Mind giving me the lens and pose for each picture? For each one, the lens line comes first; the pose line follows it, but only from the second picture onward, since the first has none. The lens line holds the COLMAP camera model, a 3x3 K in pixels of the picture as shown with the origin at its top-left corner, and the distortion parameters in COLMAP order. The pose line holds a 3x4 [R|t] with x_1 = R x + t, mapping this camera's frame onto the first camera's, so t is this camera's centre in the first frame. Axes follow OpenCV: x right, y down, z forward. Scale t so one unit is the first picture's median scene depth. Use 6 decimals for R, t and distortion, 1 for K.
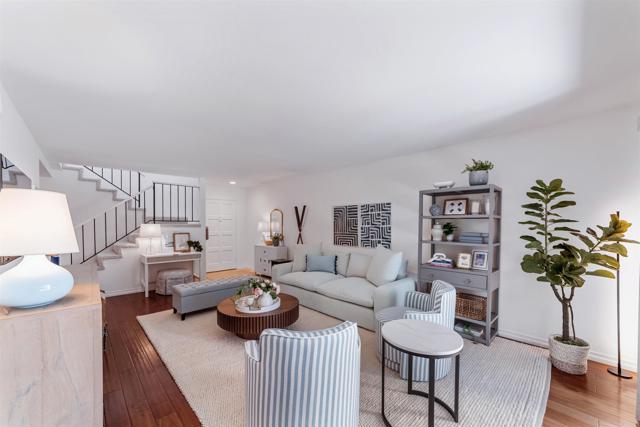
lens RADIAL K [[248.6, 0, 318.7], [0, 248.6, 230.4], [0, 0, 1]] dist [-0.001573, 0.000063]
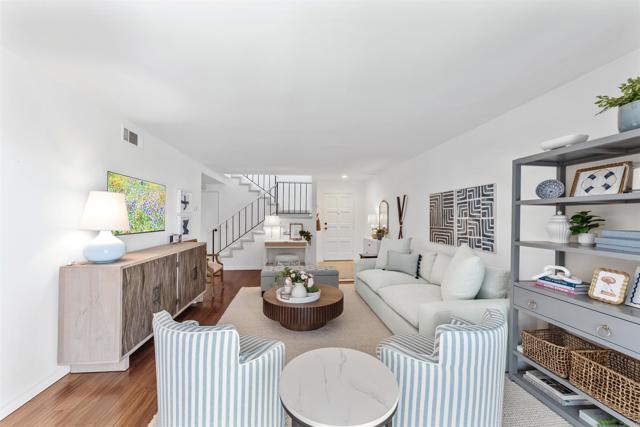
lens RADIAL K [[246.8, 0, 317.9], [0, 246.8, 218.7], [0, 0, 1]] dist [-0.000954, 0.000257]
pose [[0.799977, 0.008290, -0.599973, 0.280404], [-0.022339, 0.999623, -0.015974, 0.004240], [0.599615, 0.026181, 0.799860, 0.165342]]
